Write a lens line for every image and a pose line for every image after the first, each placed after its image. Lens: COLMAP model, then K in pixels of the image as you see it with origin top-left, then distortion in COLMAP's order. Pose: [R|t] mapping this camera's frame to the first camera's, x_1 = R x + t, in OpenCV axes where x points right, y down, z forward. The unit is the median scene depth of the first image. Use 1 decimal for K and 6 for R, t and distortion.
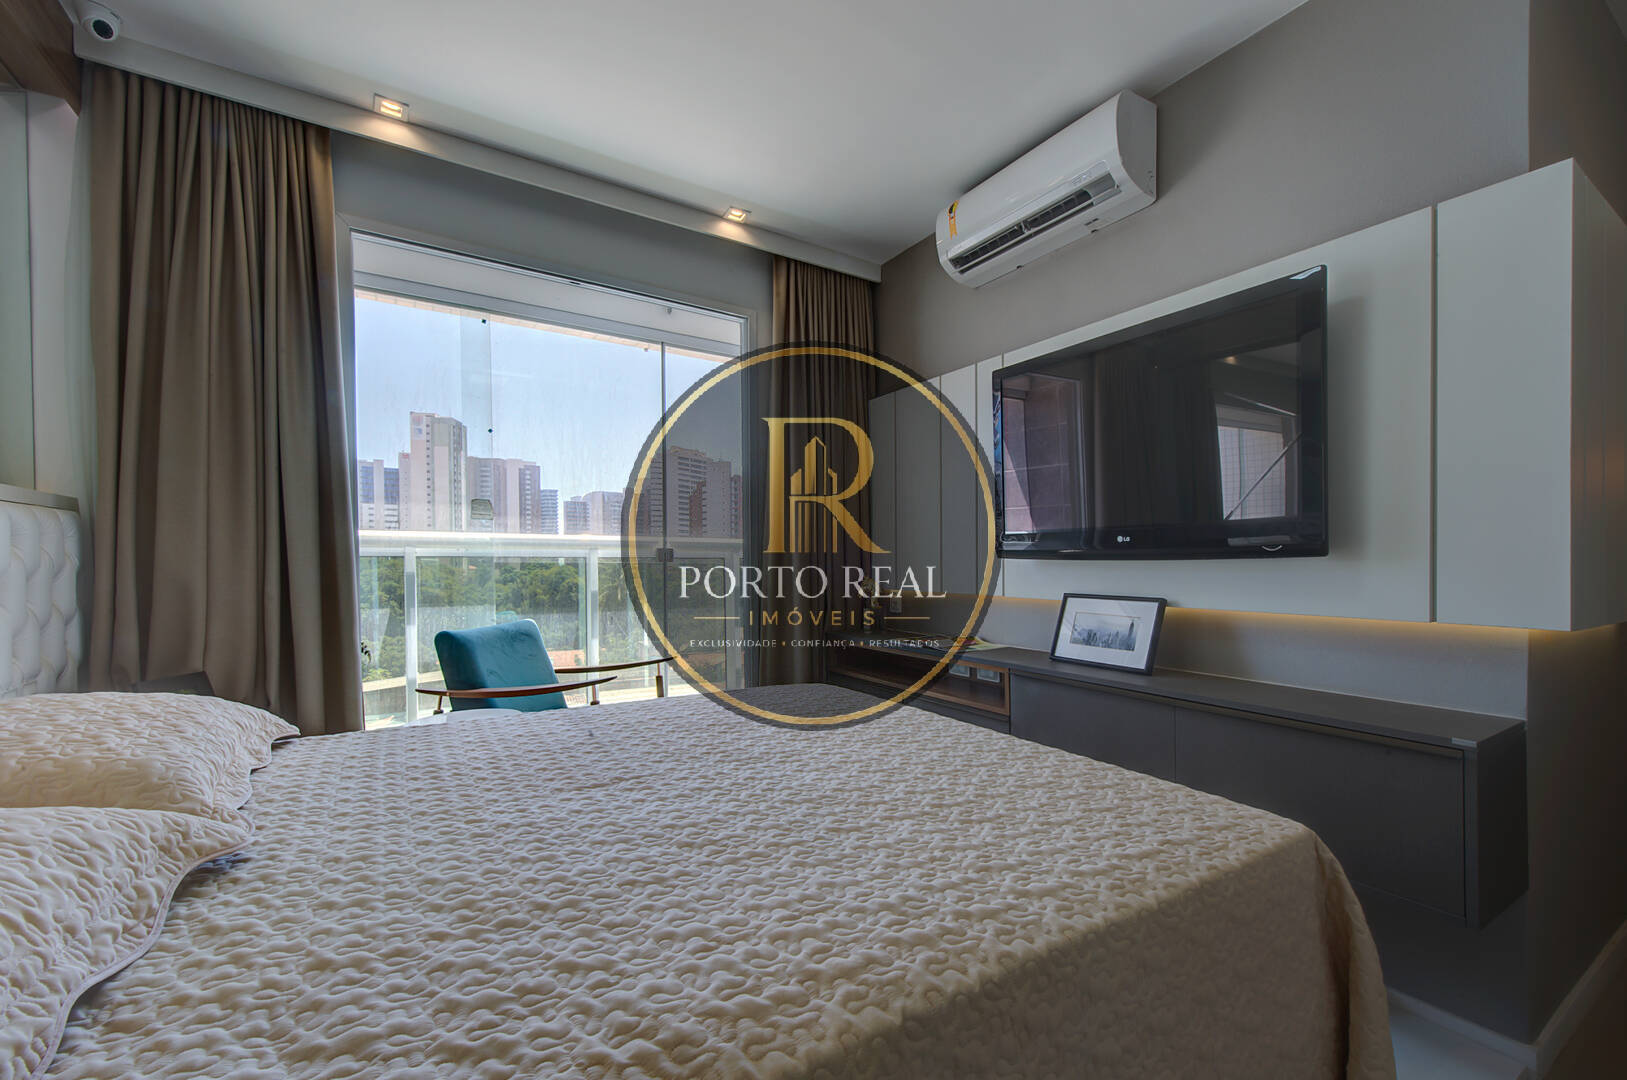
lens RADIAL K [[674.8, 0, 882.5], [0, 674.8, 572.7], [0, 0, 1]] dist [0.000454, -0.000034]
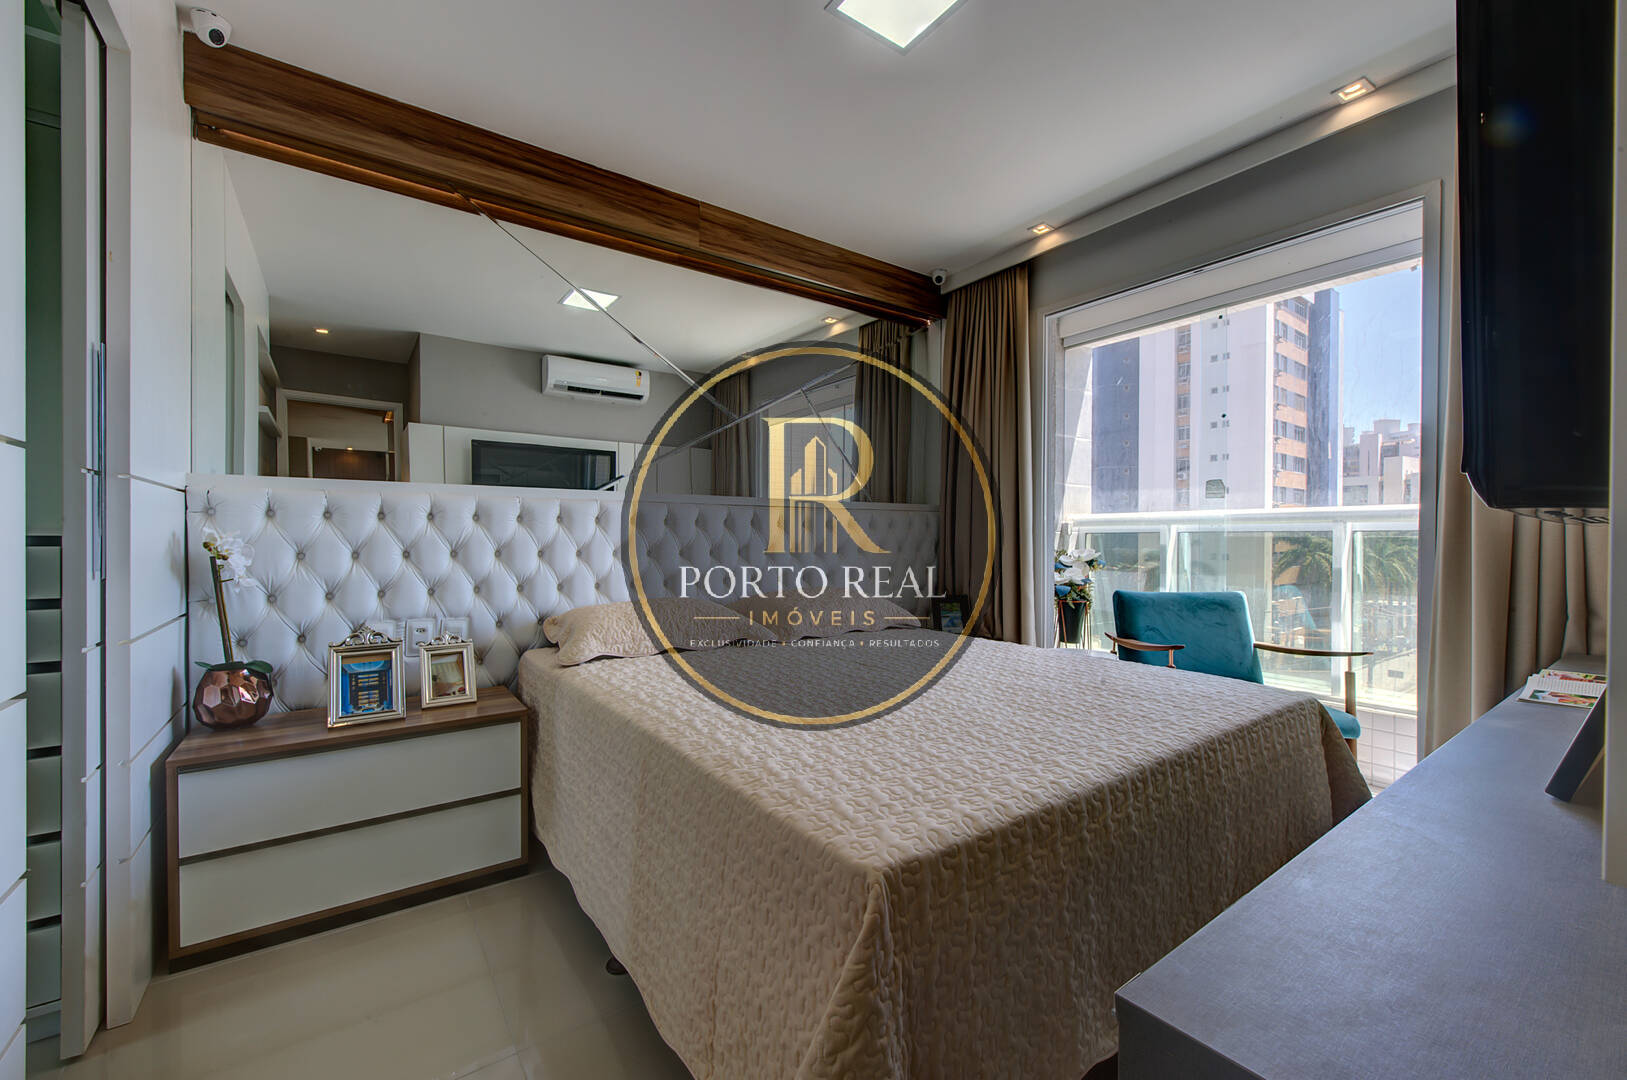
lens RADIAL K [[664.4, 0, 815.4], [0, 664.4, 543.9], [0, 0, 1]] dist [-0.000222, -0.000334]
pose [[0.016239, 0.007670, -0.999839, 0.572692], [-0.012298, 0.999896, 0.007471, -0.004952], [0.999793, 0.012174, 0.016332, 0.391459]]
